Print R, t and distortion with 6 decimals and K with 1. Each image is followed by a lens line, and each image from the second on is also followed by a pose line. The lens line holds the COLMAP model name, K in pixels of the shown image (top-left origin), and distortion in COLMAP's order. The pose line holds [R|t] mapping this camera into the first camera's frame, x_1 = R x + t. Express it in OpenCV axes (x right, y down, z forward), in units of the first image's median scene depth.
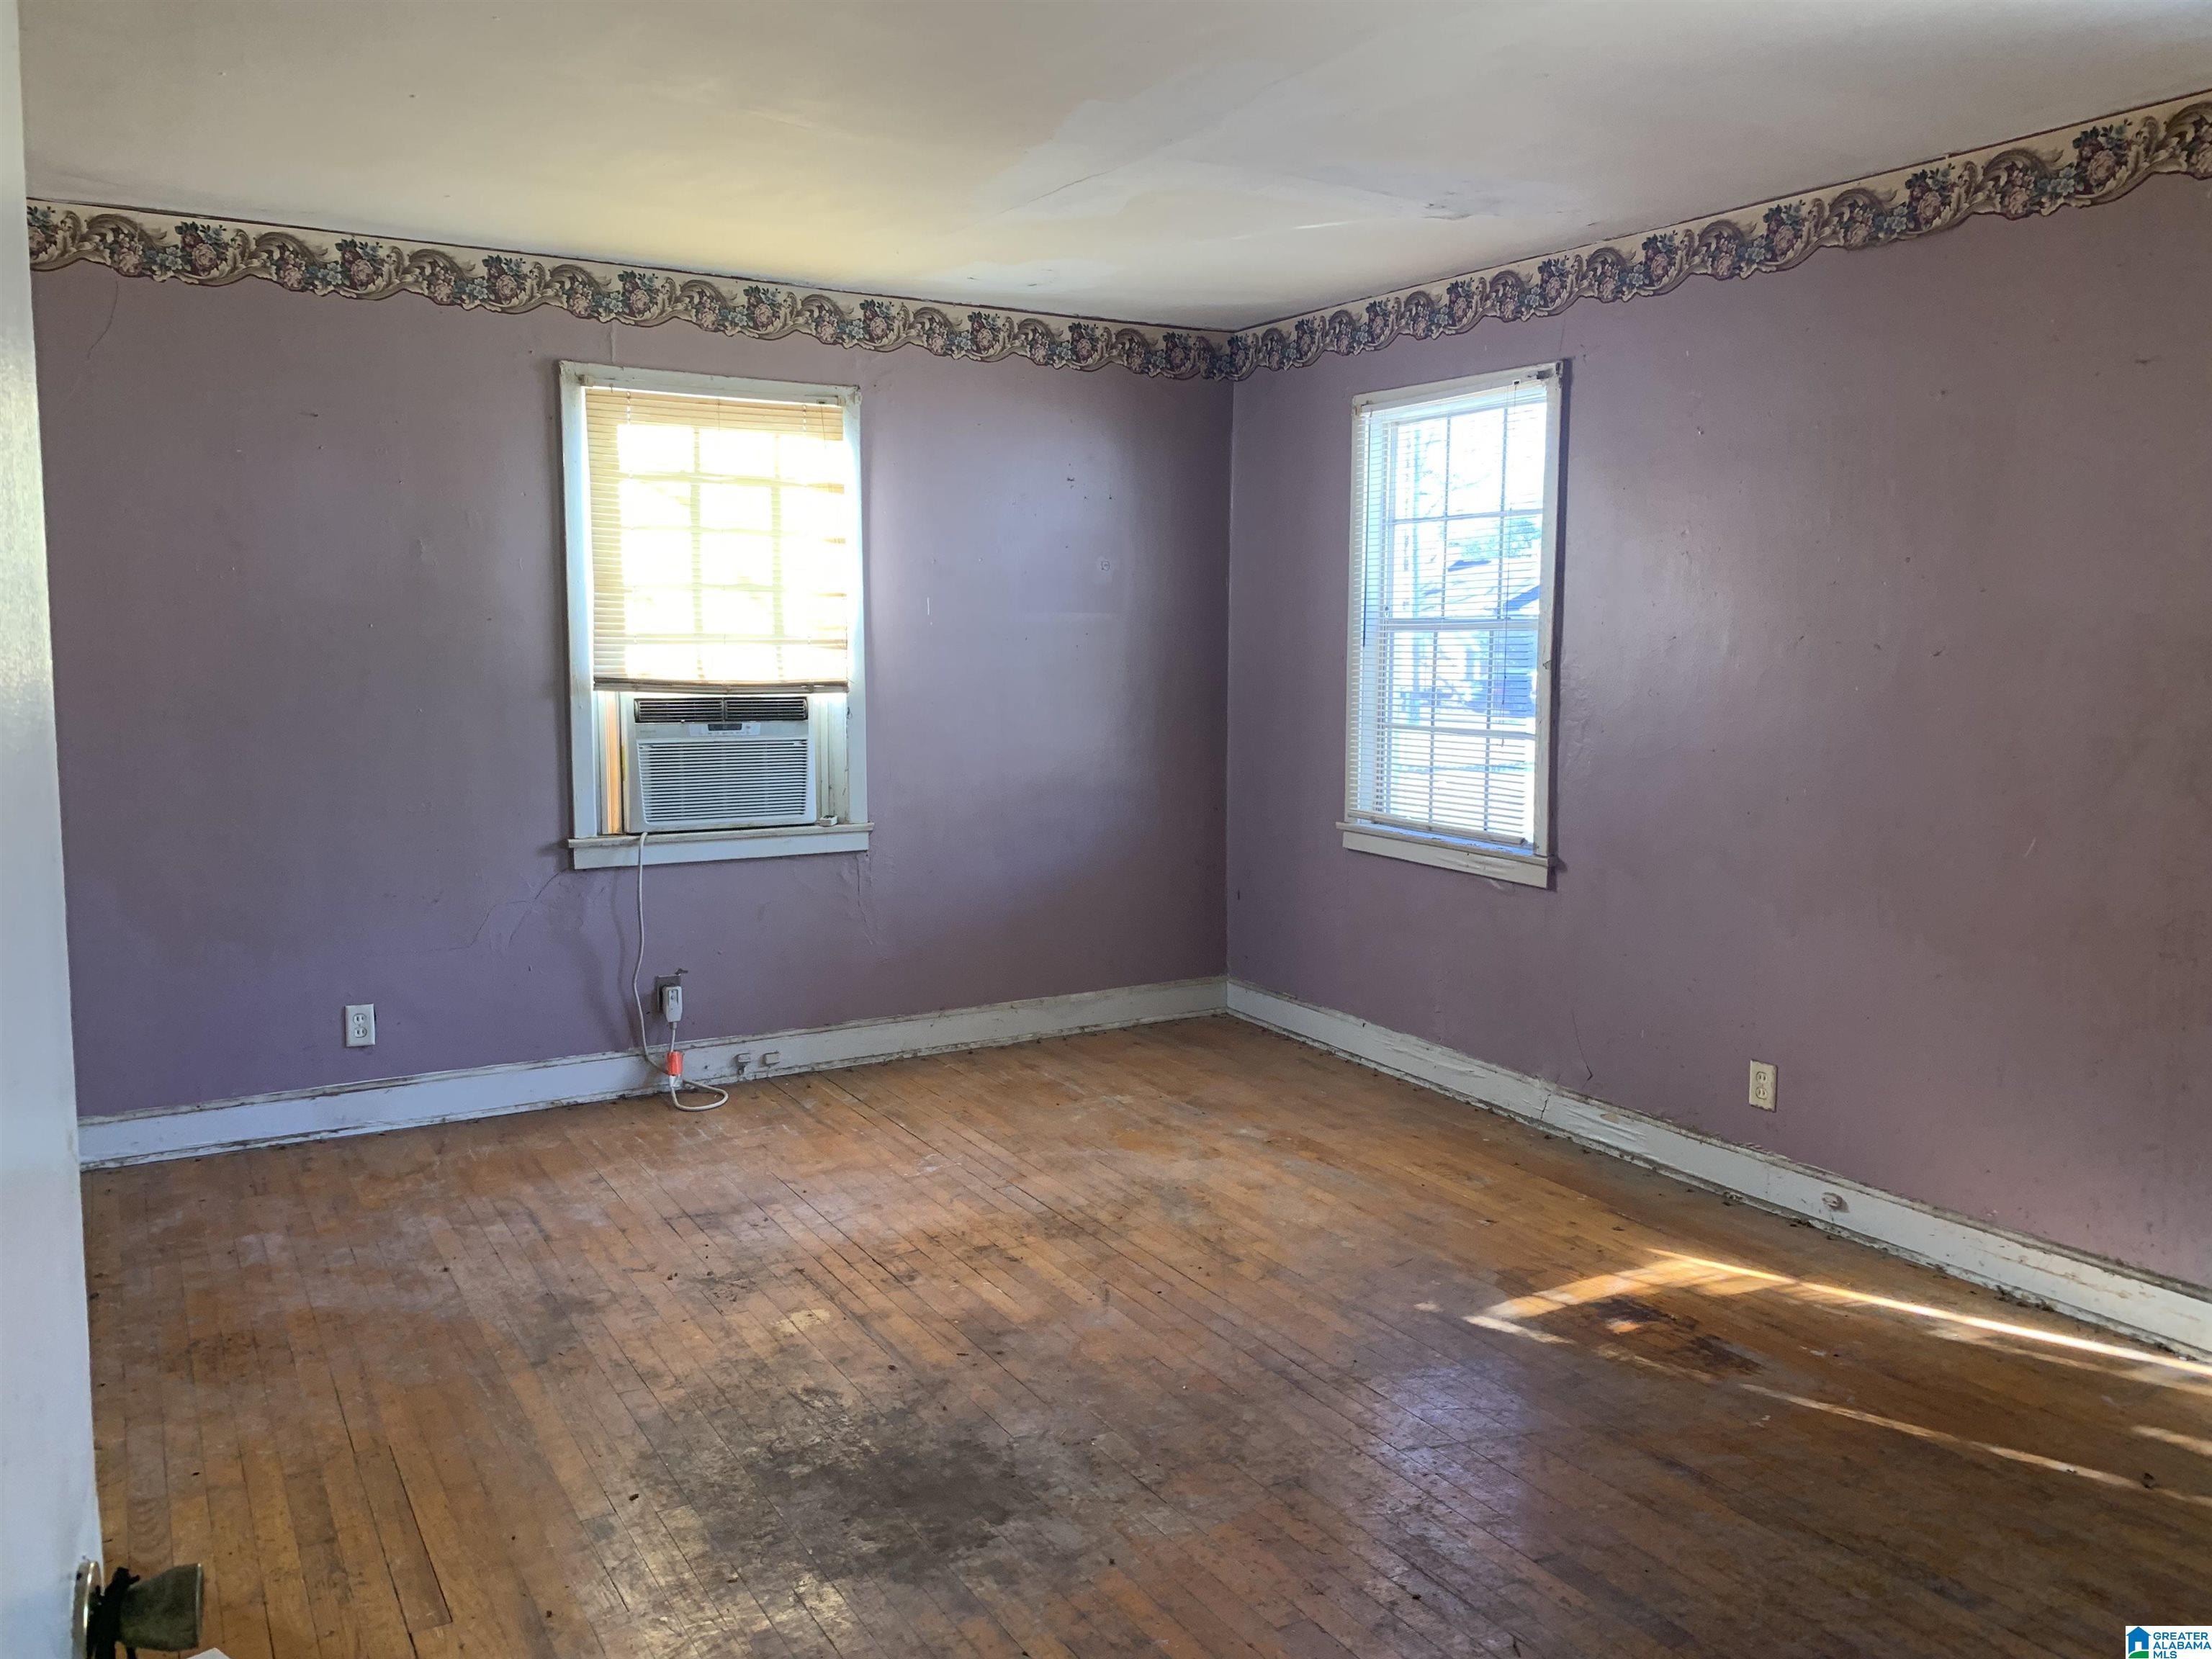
lens RADIAL K [[1715.4, 0, 1106.0], [0, 1715.4, 829.5], [0, 0, 1]] dist [-0.000446, 0.000612]
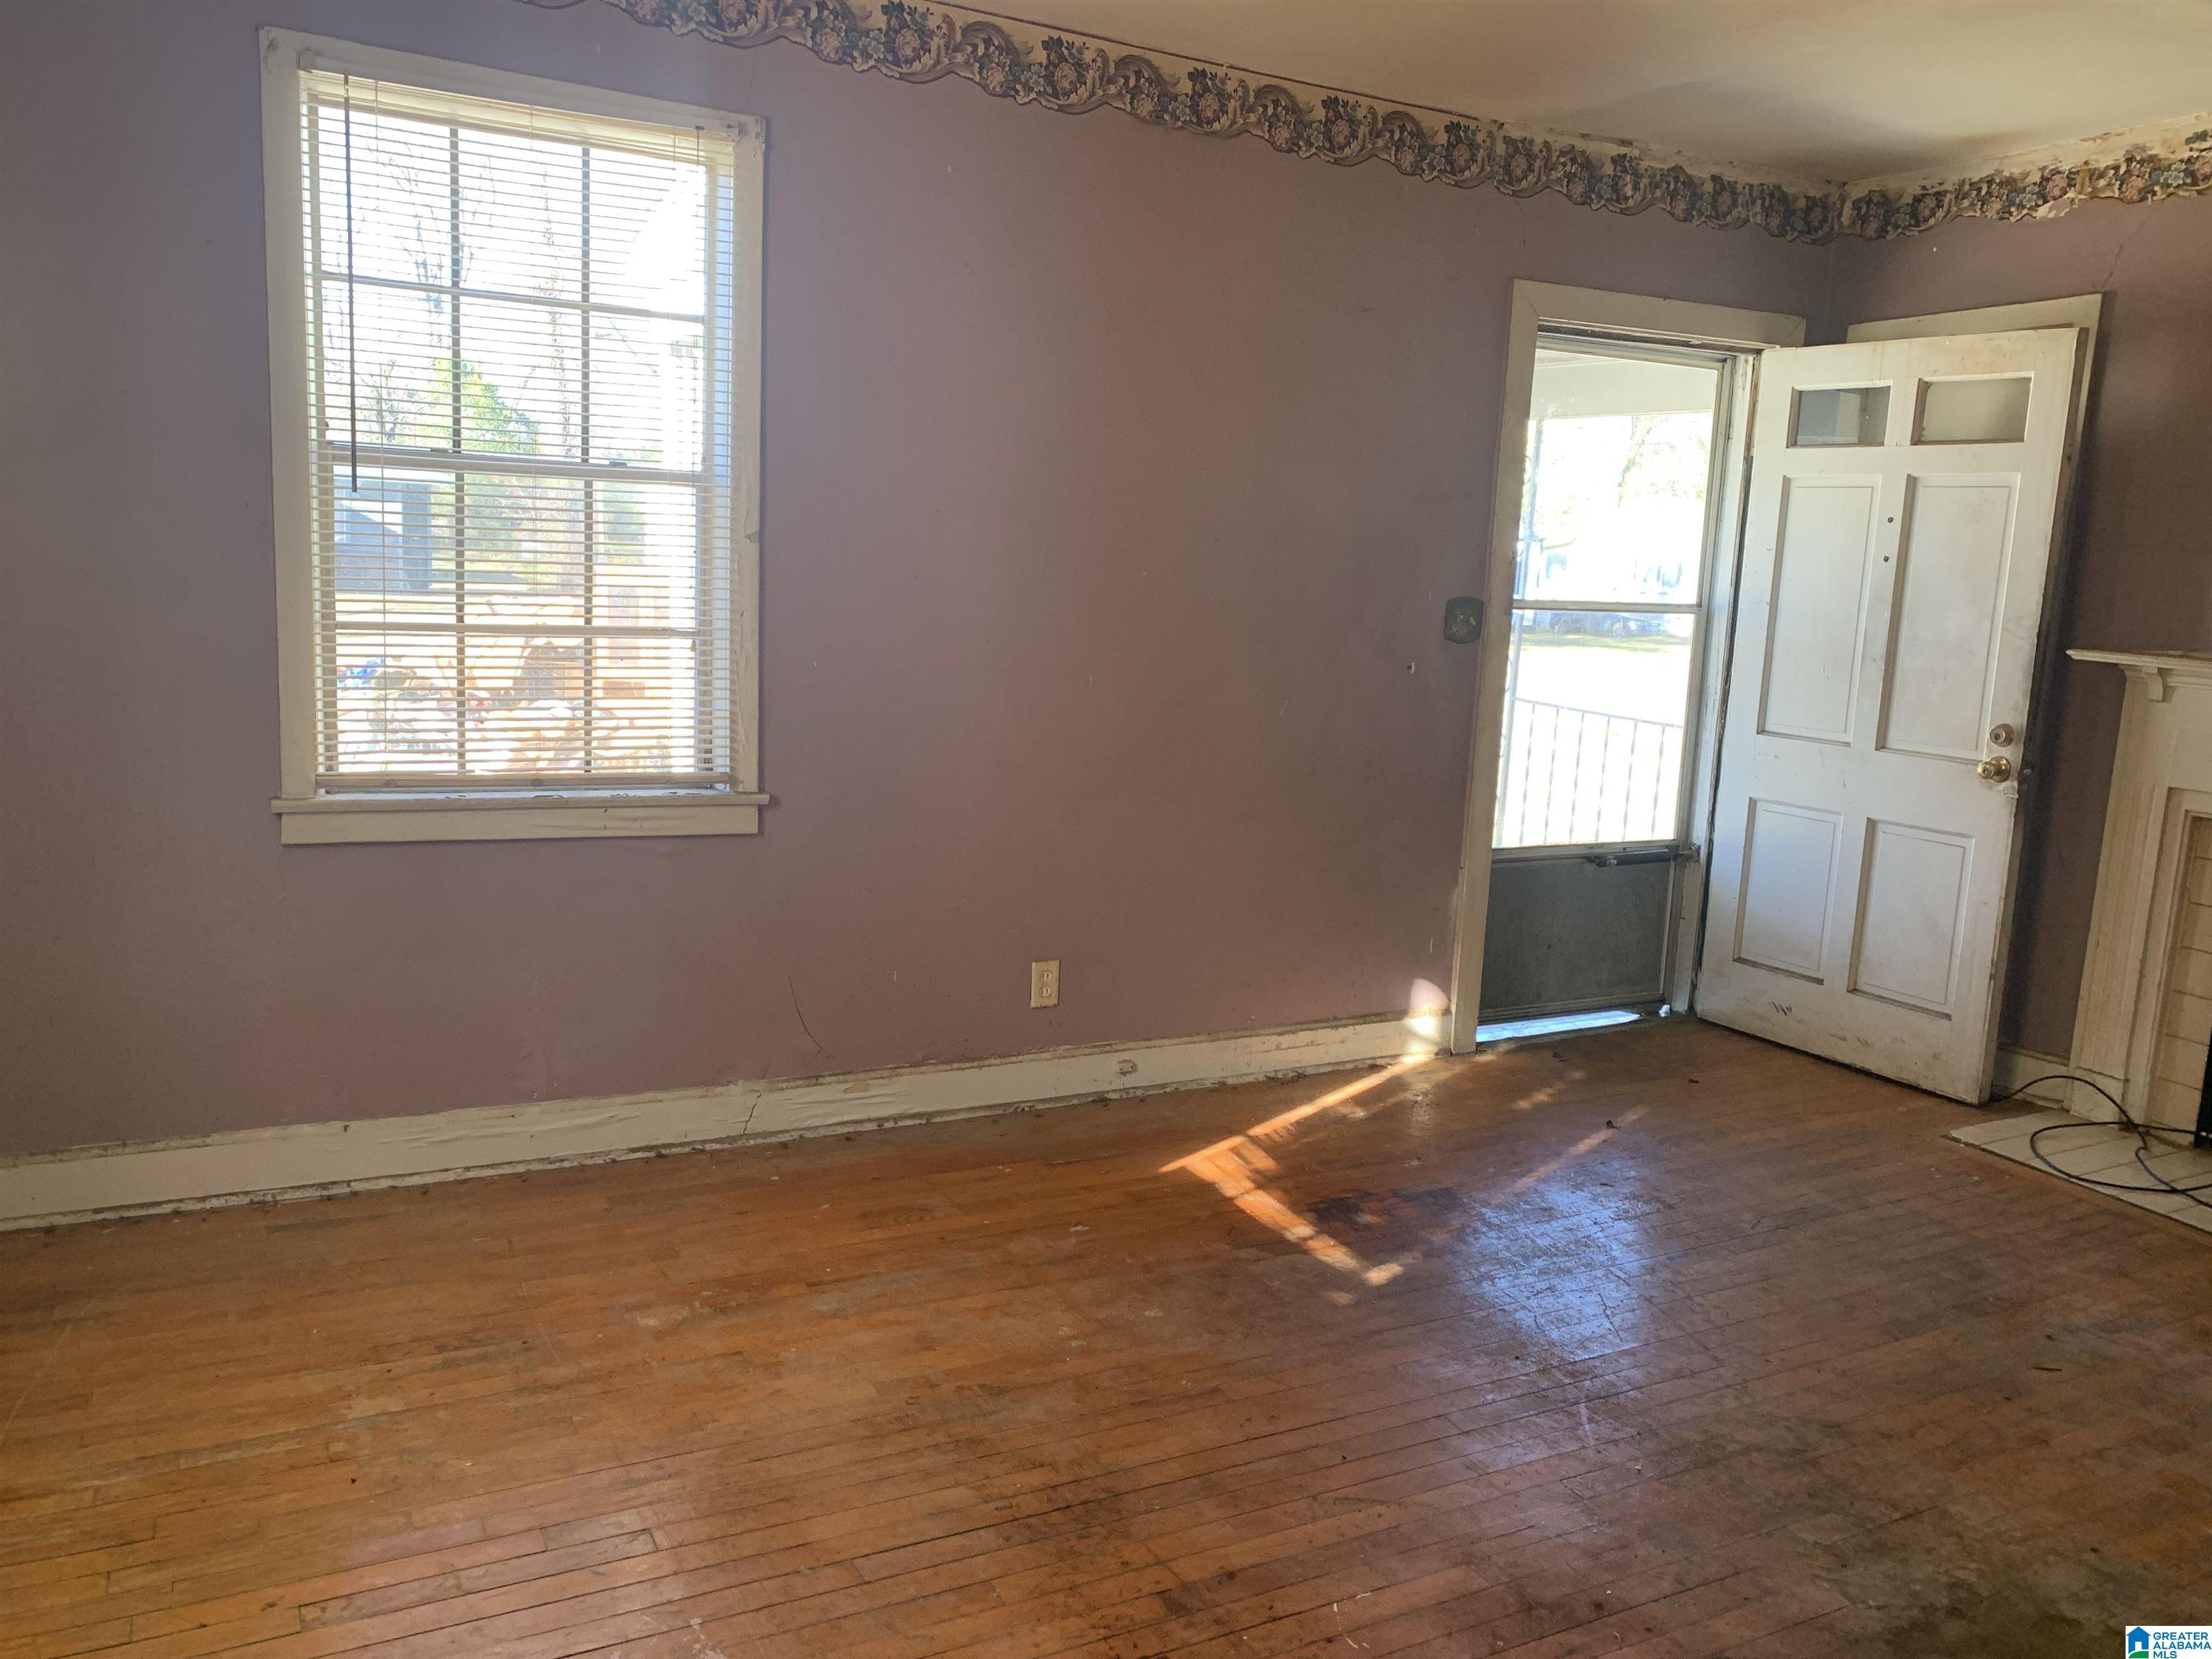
lens RADIAL K [[1759.8, 0, 1105.6], [0, 1759.8, 791.2], [0, 0, 1]] dist [0.063196, -0.006060]
pose [[0.018733, -0.156325, 0.987528, -0.585011], [0.057330, 0.986244, 0.155034, -0.110758], [-0.998180, 0.053711, 0.027437, 0.943635]]
